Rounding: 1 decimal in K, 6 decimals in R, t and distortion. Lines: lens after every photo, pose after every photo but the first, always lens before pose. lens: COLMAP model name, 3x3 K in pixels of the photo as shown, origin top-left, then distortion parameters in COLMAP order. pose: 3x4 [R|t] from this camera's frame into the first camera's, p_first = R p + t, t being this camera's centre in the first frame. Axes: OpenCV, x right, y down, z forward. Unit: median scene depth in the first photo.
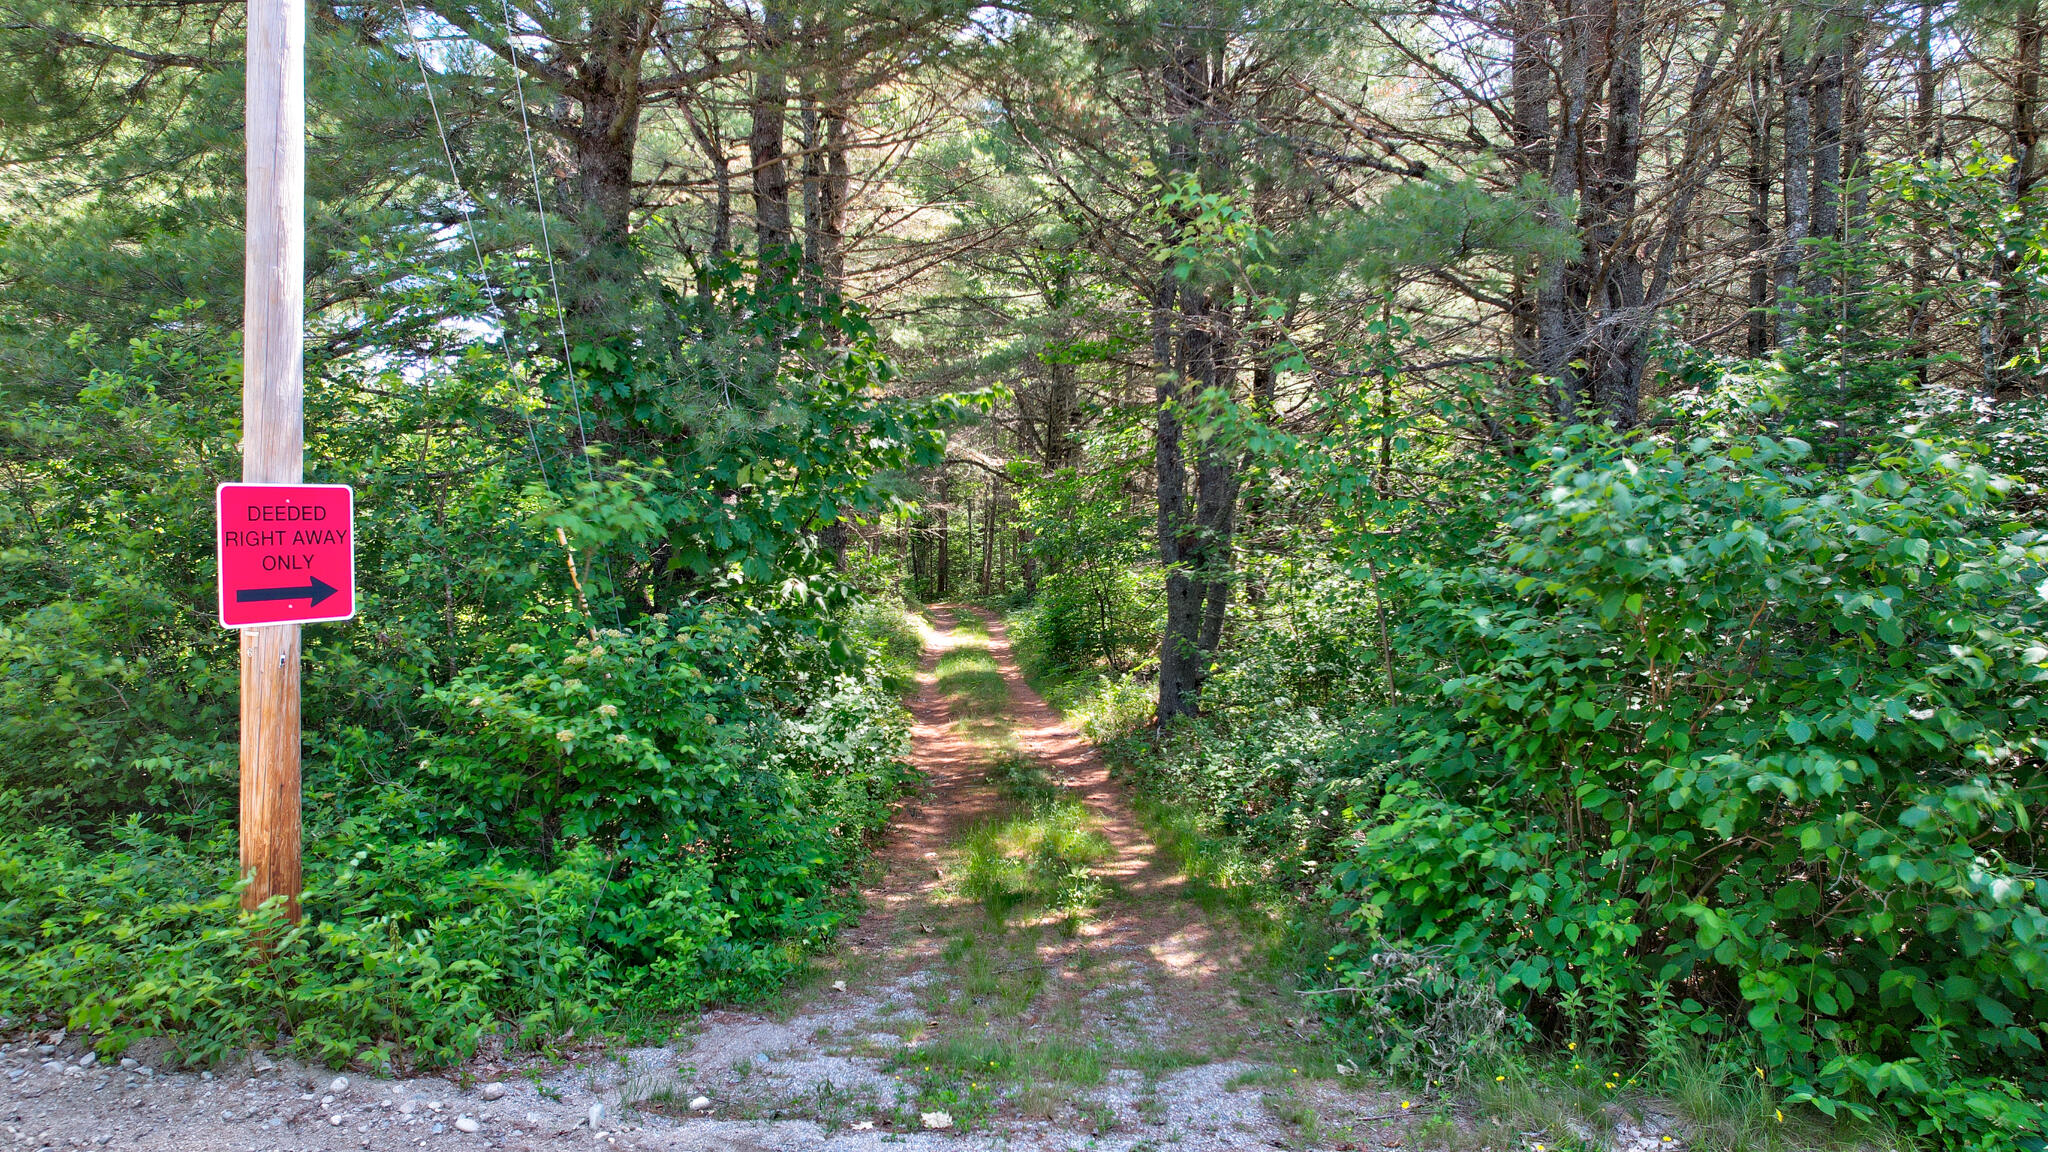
lens RADIAL K [[1302.8, 0, 1035.6], [0, 1302.8, 571.7], [0, 0, 1]] dist [-0.072599, 0.062270]
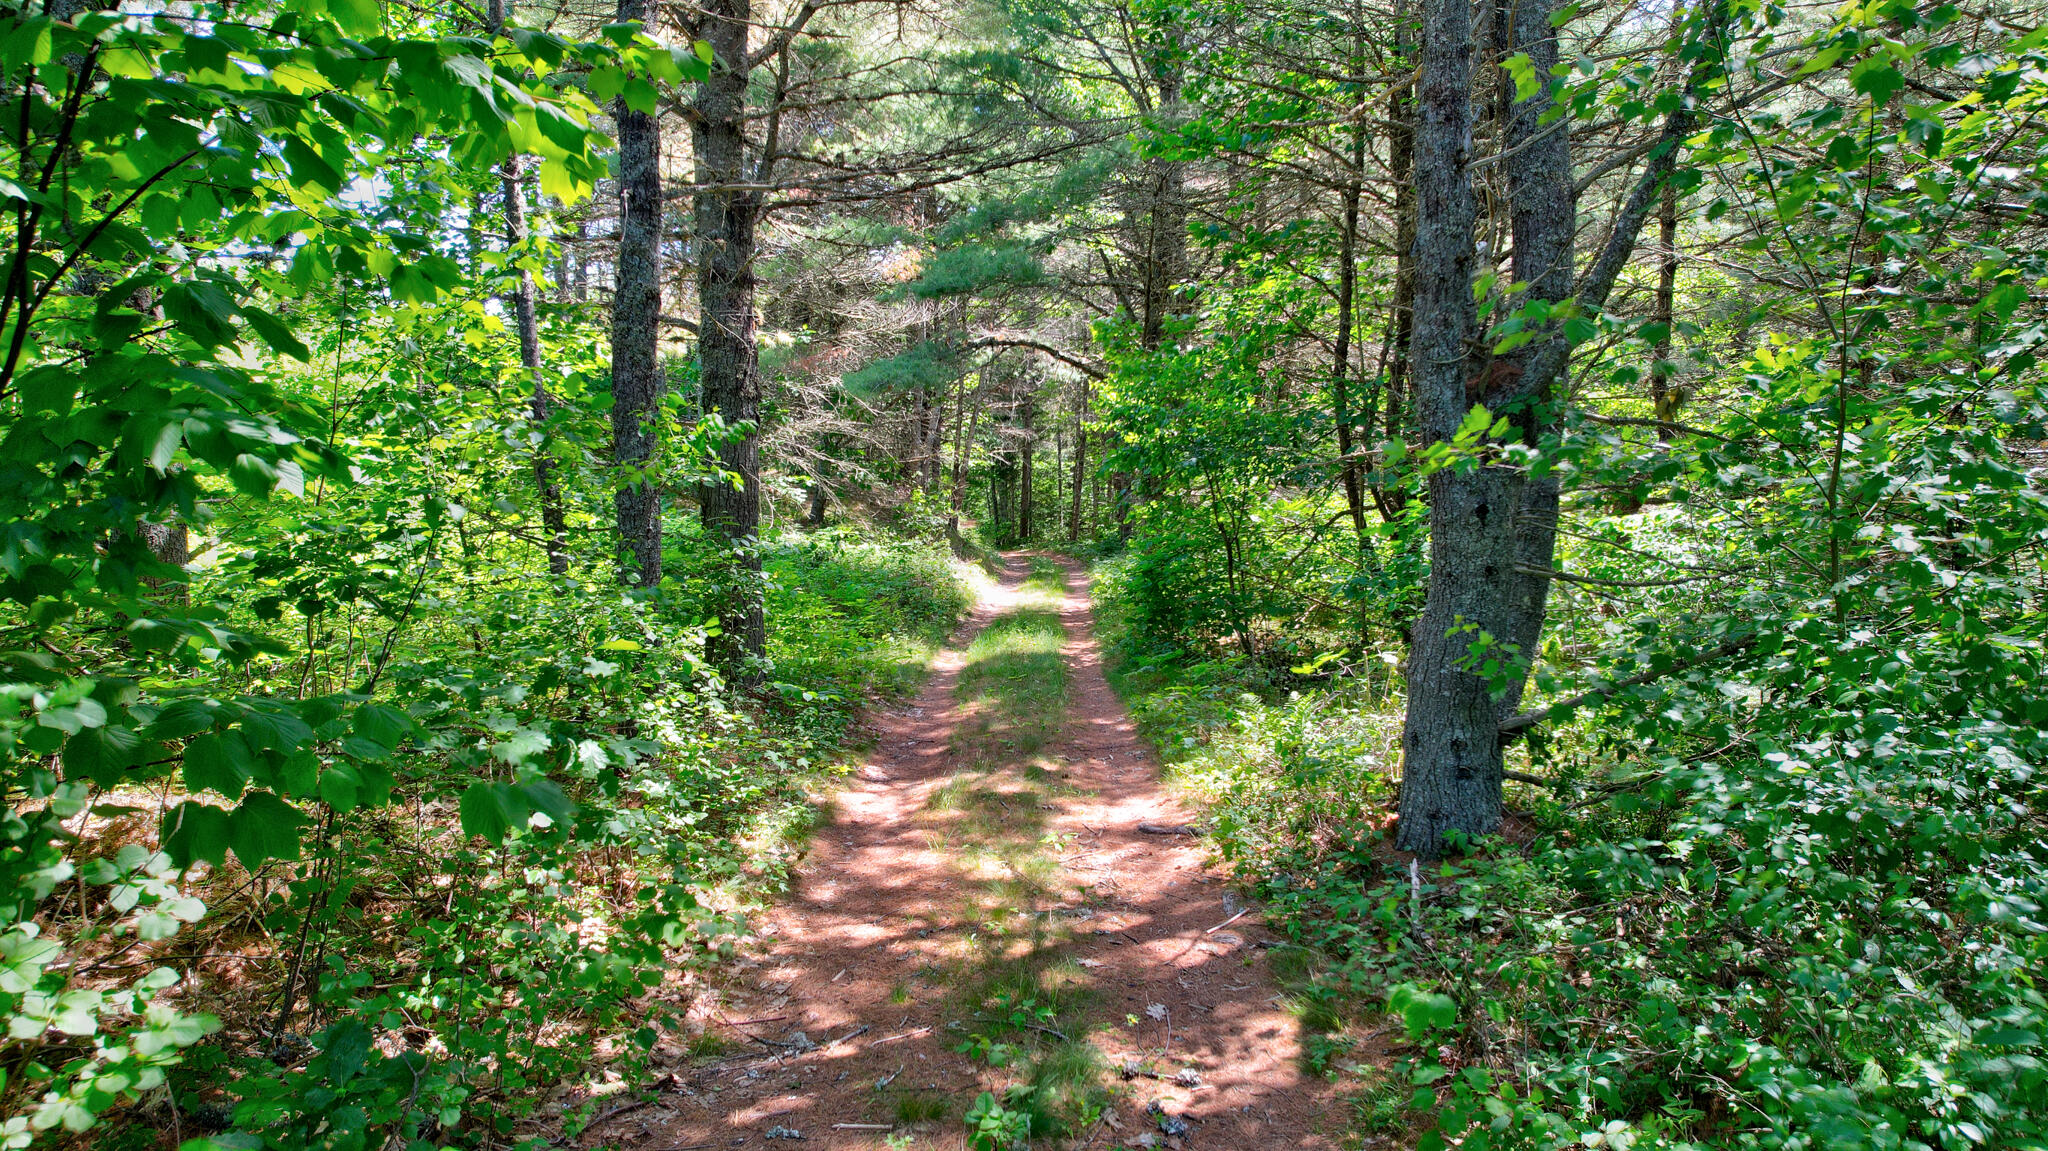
lens RADIAL K [[1302.8, 0, 1035.6], [0, 1302.8, 571.2], [0, 0, 1]] dist [-0.072599, 0.062270]
pose [[0.996933, 0.009378, -0.077691, 0.006922], [-0.006402, 0.999239, 0.038468, 0.011561], [0.077993, -0.037852, 0.996235, 0.347852]]
